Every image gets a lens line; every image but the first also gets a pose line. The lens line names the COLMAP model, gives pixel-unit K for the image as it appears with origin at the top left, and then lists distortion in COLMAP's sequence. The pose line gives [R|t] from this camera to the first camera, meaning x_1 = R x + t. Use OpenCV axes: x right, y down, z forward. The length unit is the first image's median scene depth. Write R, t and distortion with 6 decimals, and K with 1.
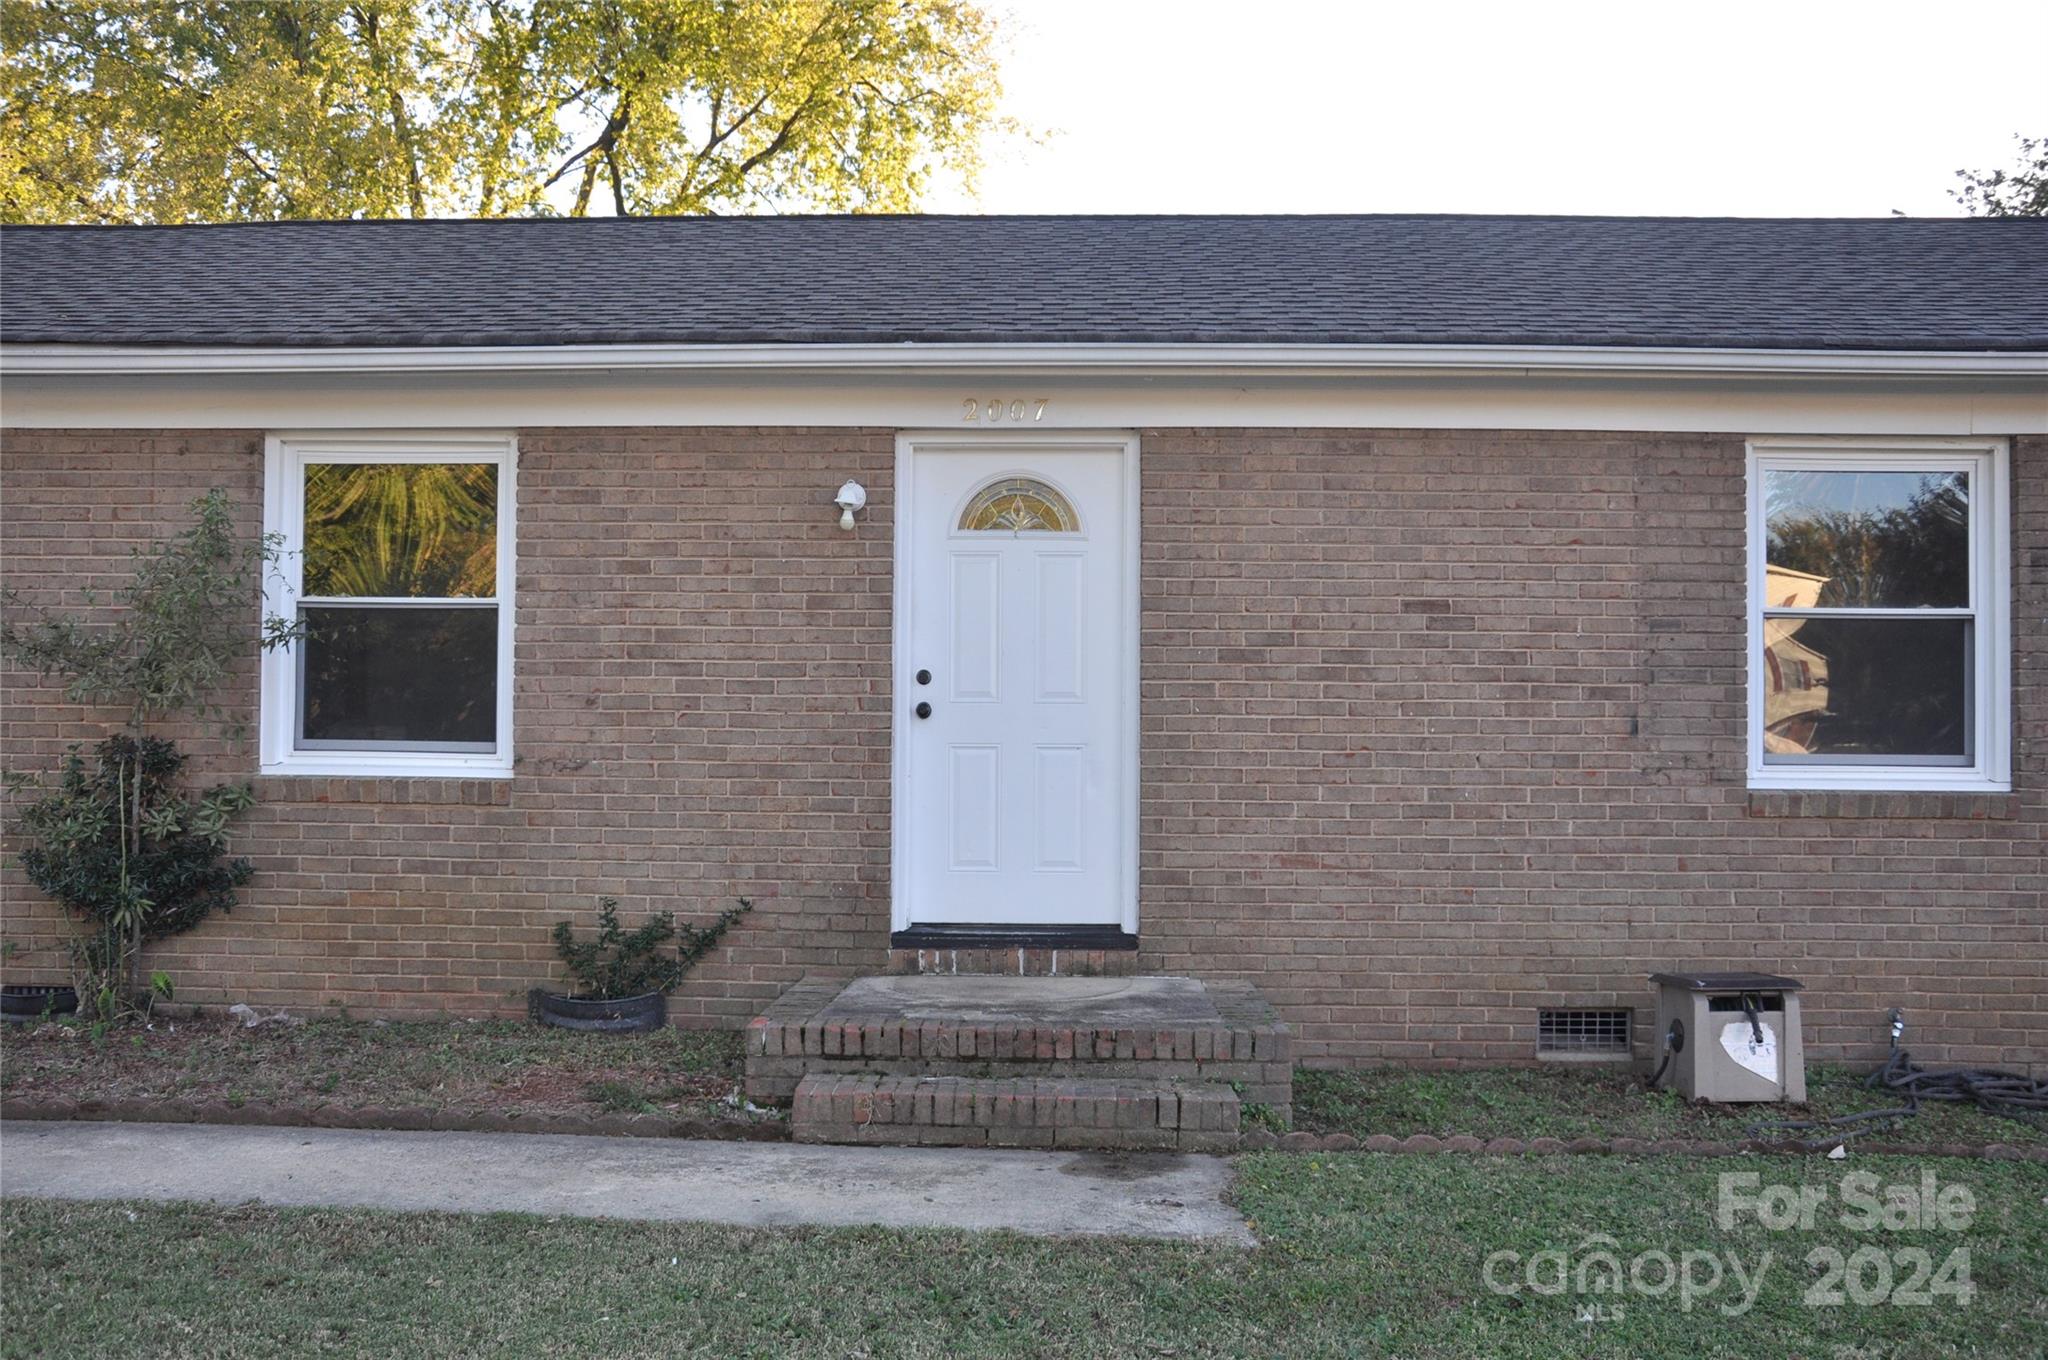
lens RADIAL K [[1774.7, 0, 1024.0], [0, 1774.7, 680.0], [0, 0, 1]] dist [-0.114559, 0.155989]
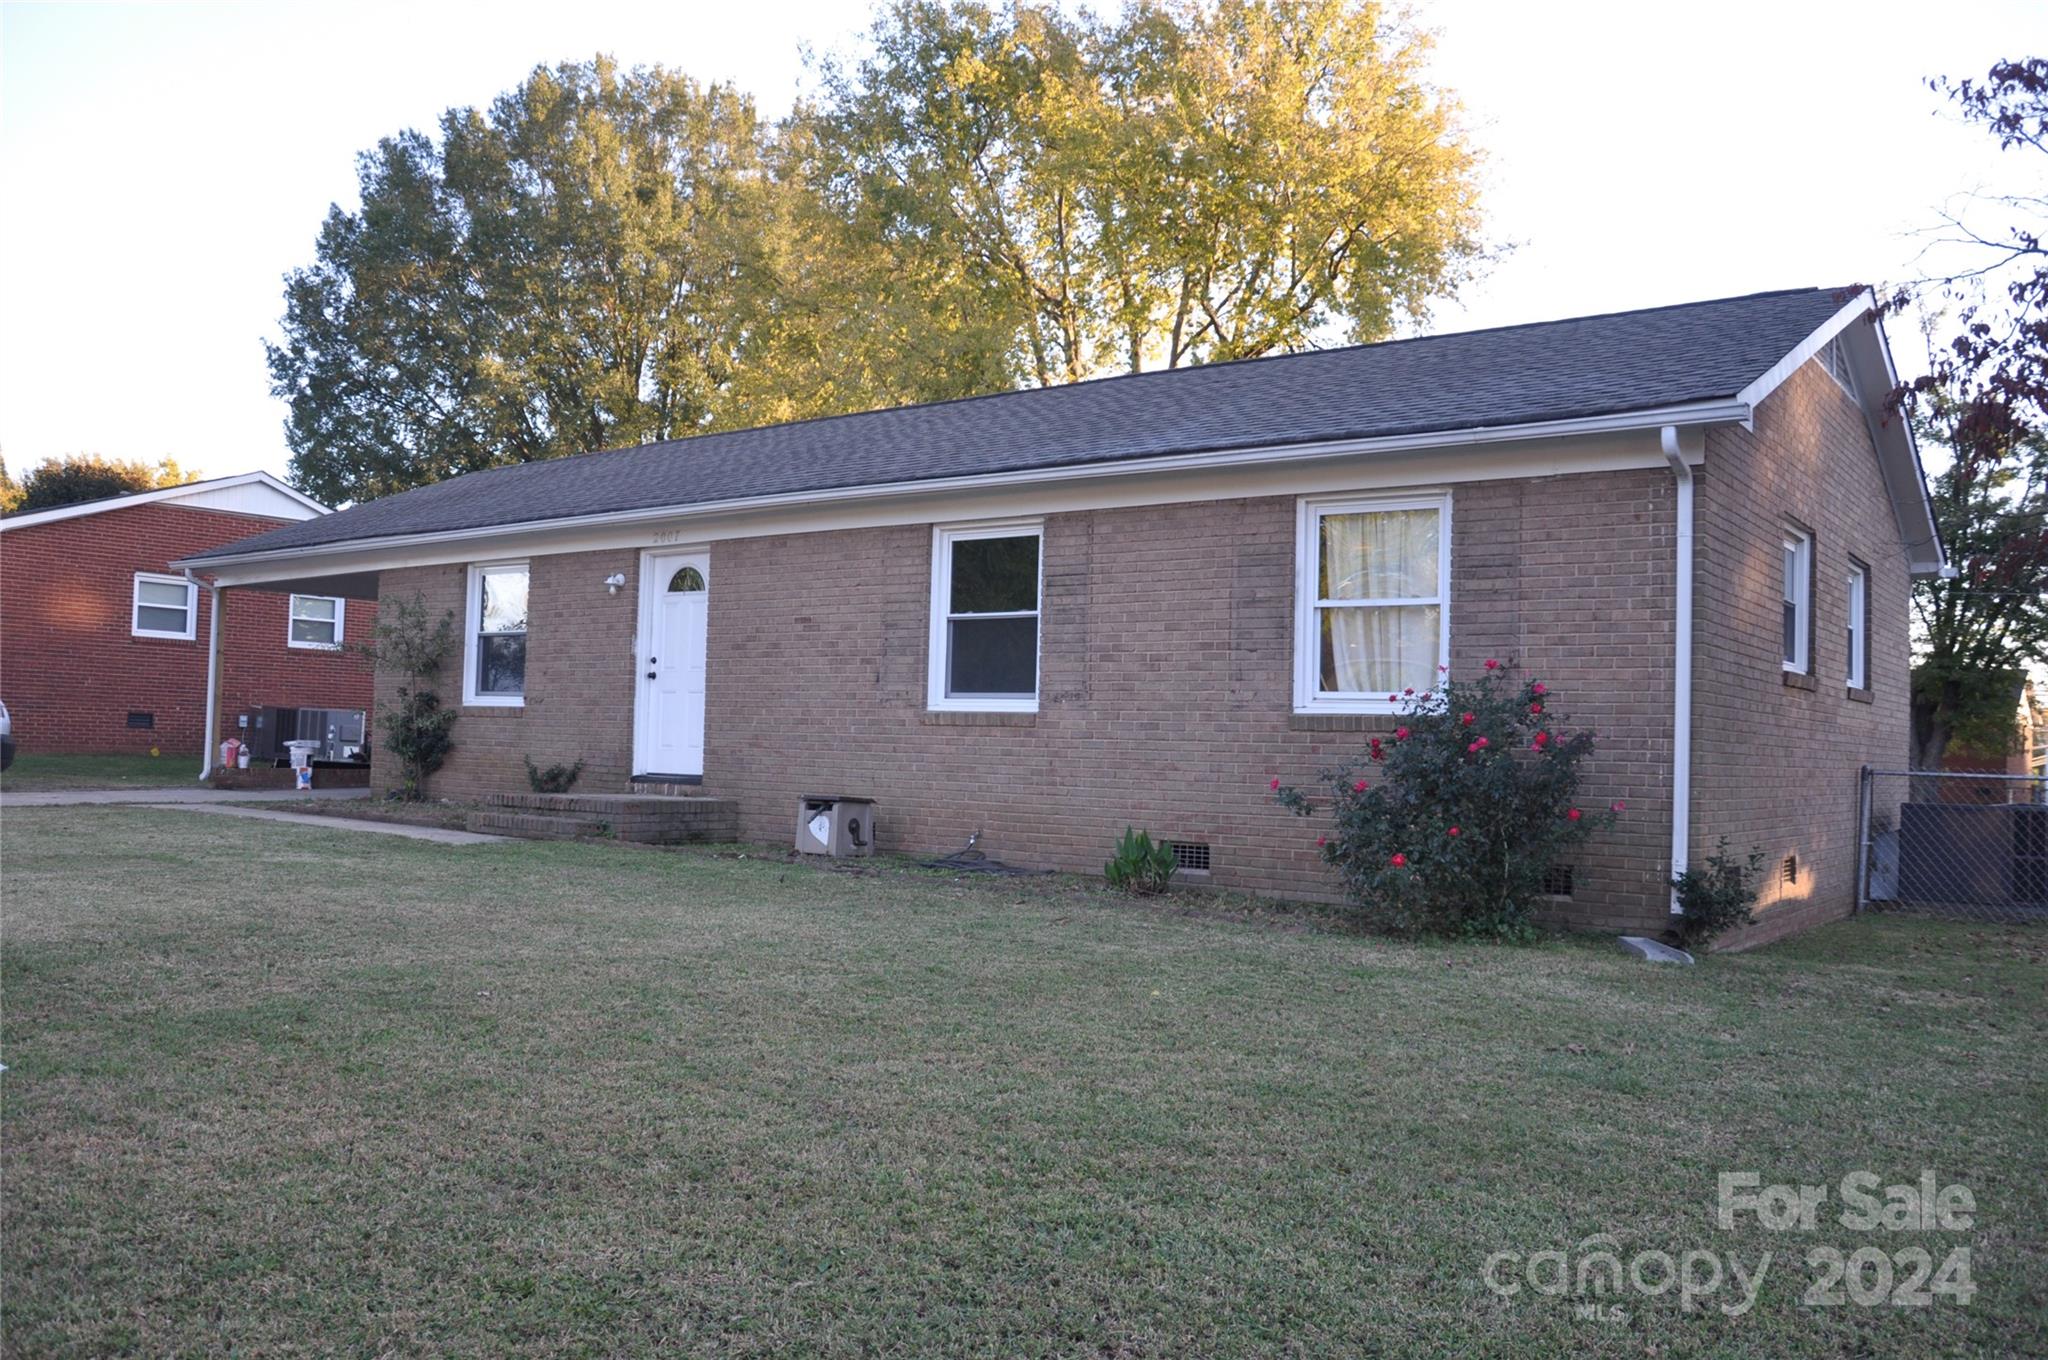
lens RADIAL K [[1585.8, 0, 1014.5], [0, 1585.8, 684.6], [0, 0, 1]] dist [-0.155464, 0.118039]
pose [[0.825659, -0.009376, -0.564091, 1.435931], [0.002039, 0.999905, -0.013636, 0.056857], [0.564166, 0.010108, 0.825600, -0.357335]]
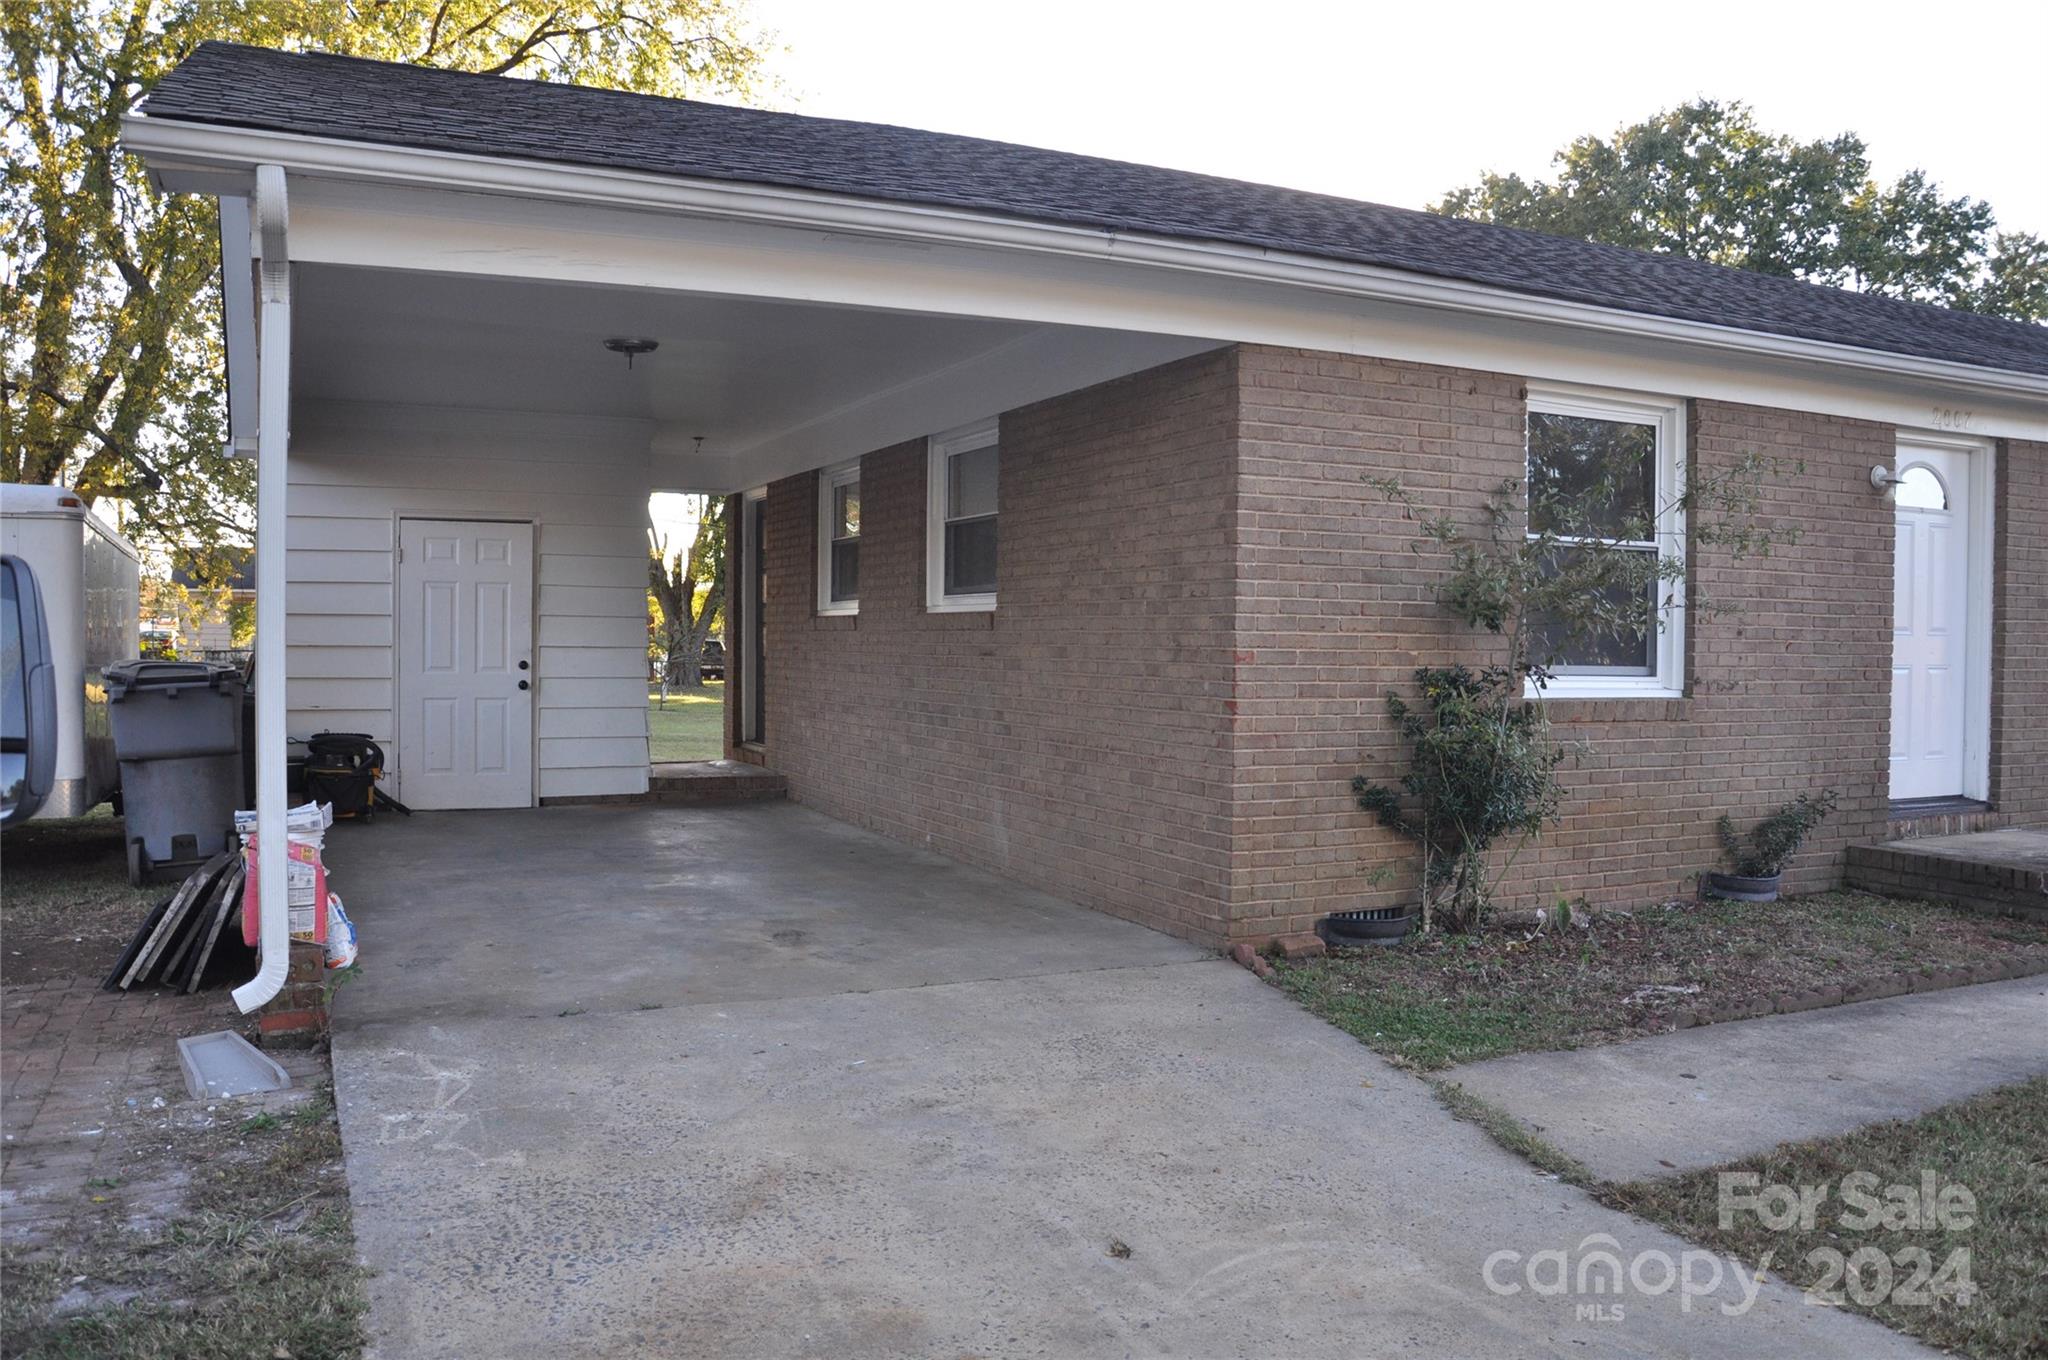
lens RADIAL K [[1585.8, 0, 1014.5], [0, 1585.8, 684.6], [0, 0, 1]] dist [-0.155464, 0.118039]
pose [[0.890510, -0.011206, 0.454826, -1.168384], [-0.015372, 0.998385, 0.054697, -0.002478], [-0.454704, -0.055700, 0.888899, 0.286030]]
